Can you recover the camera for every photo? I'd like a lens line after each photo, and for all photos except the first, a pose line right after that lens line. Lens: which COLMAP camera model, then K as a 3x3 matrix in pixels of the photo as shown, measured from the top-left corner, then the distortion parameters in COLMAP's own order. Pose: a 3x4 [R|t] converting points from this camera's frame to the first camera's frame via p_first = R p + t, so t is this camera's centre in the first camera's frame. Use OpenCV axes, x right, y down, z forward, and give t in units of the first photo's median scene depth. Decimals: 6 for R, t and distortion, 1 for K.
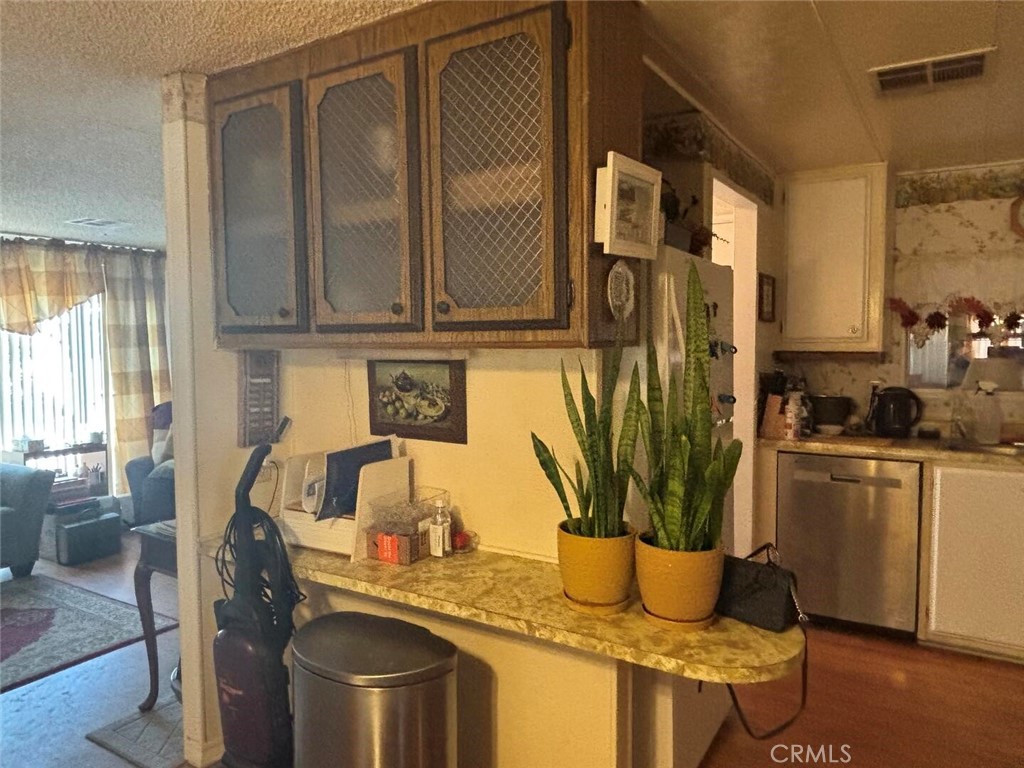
lens RADIAL K [[710.0, 0, 509.3], [0, 710.0, 382.9], [0, 0, 1]] dist [0.038217, -0.054745]
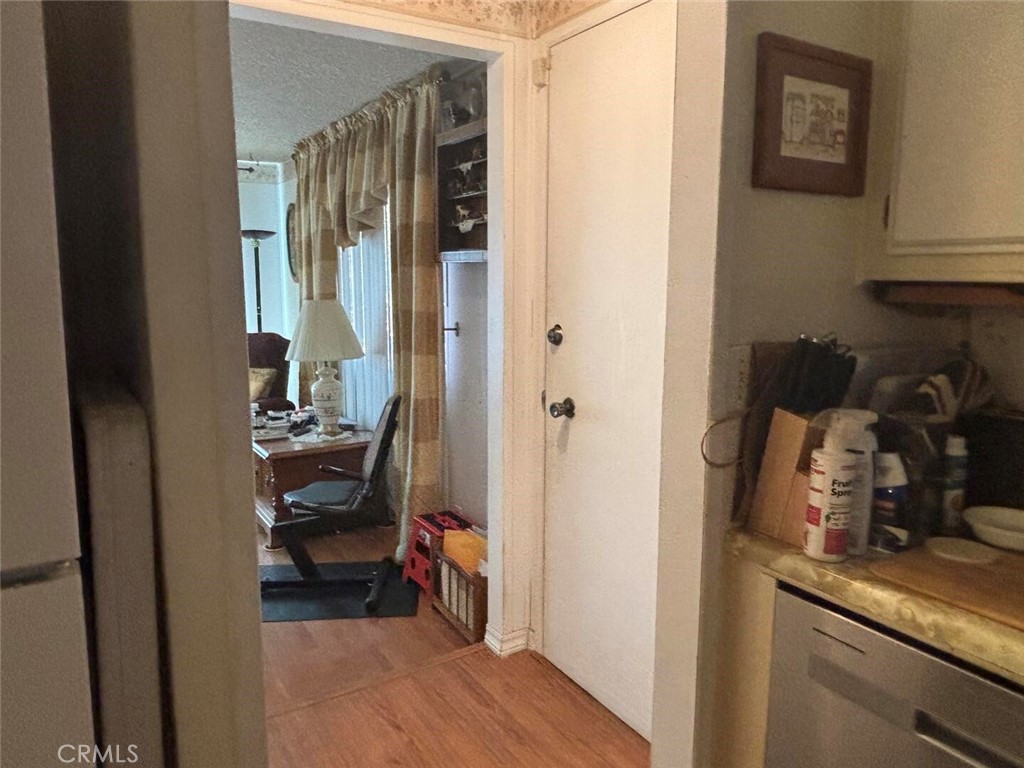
lens RADIAL K [[710.0, 0, 513.3], [0, 710.0, 376.2], [0, 0, 1]] dist [0.038217, -0.054745]
pose [[0.900850, 0.068492, -0.428694, 0.393626], [-0.032874, 0.995403, 0.089955, -0.025323], [0.432885, -0.066943, 0.898960, 0.640936]]
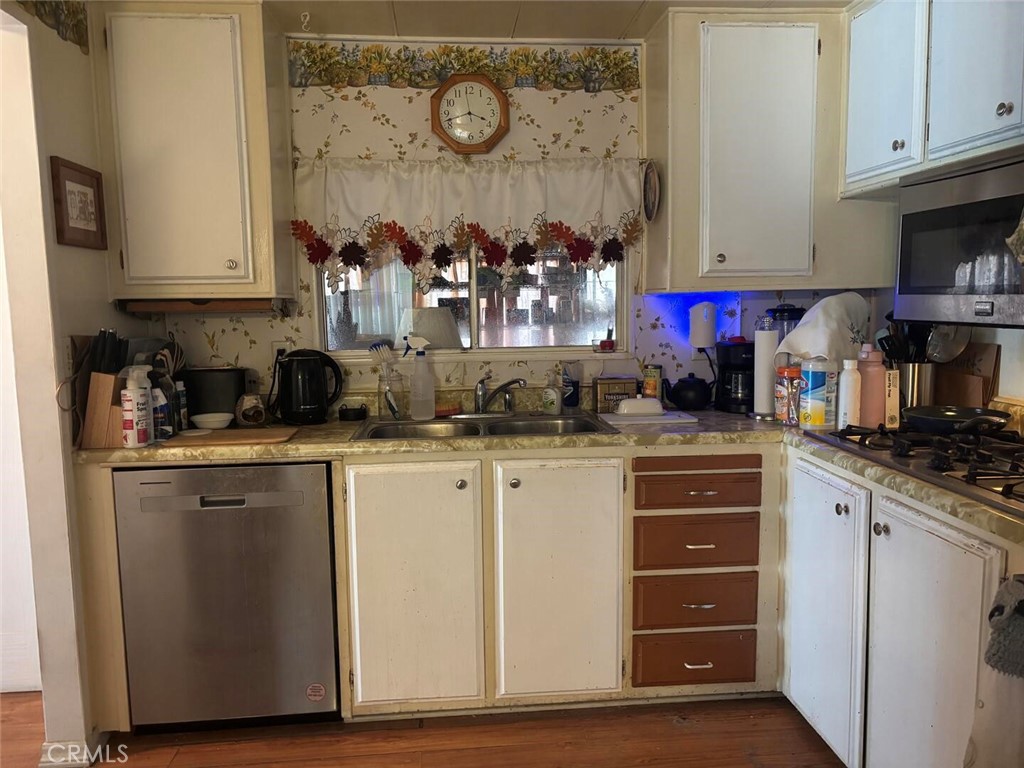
lens RADIAL K [[780.0, 0, 519.0], [0, 780.0, 388.4], [0, 0, 1]] dist [0.040164, -0.039109]
pose [[0.791773, -0.076324, 0.606028, 0.249485], [0.046658, 0.996821, 0.064582, 0.003580], [-0.609030, -0.022858, 0.792818, 0.281099]]
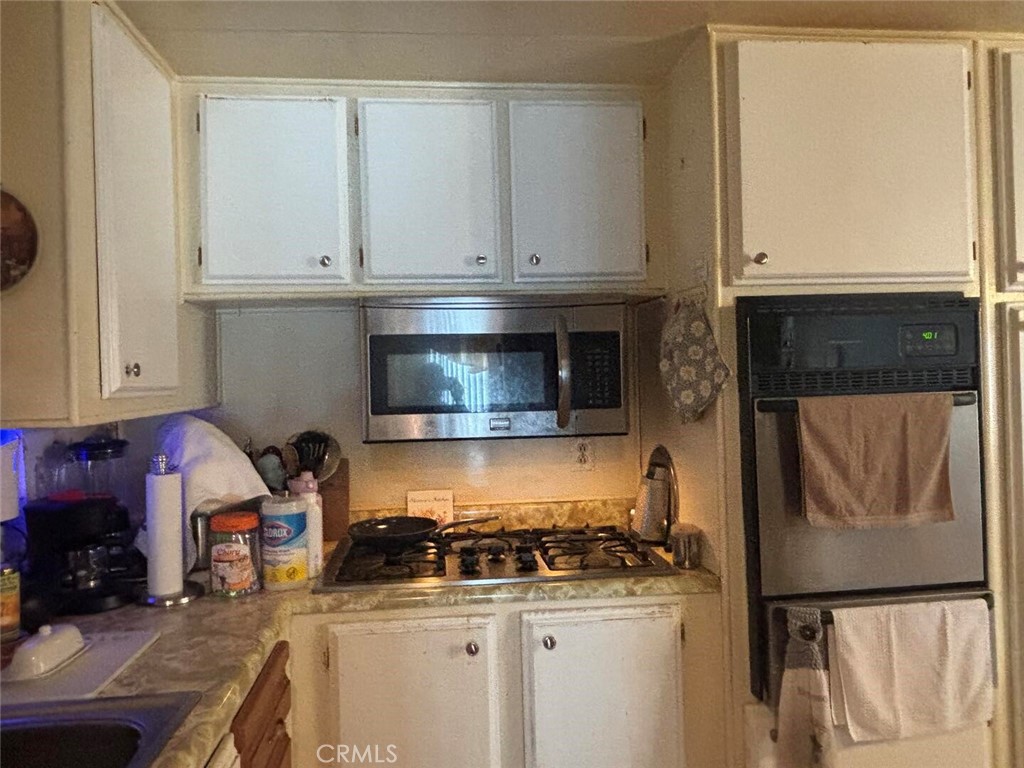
lens RADIAL K [[710.0, 0, 510.6], [0, 710.0, 374.1], [0, 0, 1]] dist [0.038217, -0.054745]
pose [[-0.614593, 0.028209, 0.788340, 0.376953], [0.076814, 0.996751, 0.024218, -0.053792], [-0.785095, 0.075440, -0.614763, 0.848859]]
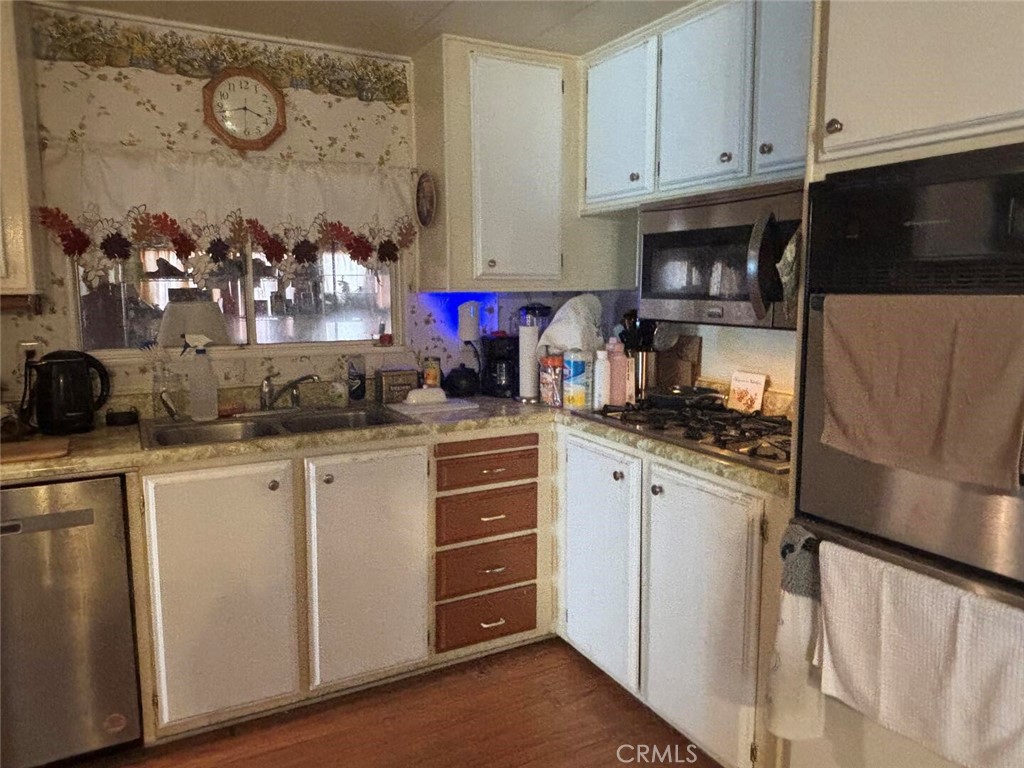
lens RADIAL K [[710.0, 0, 505.7], [0, 710.0, 374.9], [0, 0, 1]] dist [0.038217, -0.054745]
pose [[0.490465, -0.105176, 0.865091, 0.191990], [0.049616, 0.994450, 0.092773, -0.012874], [-0.870047, -0.002579, 0.492961, 0.366094]]
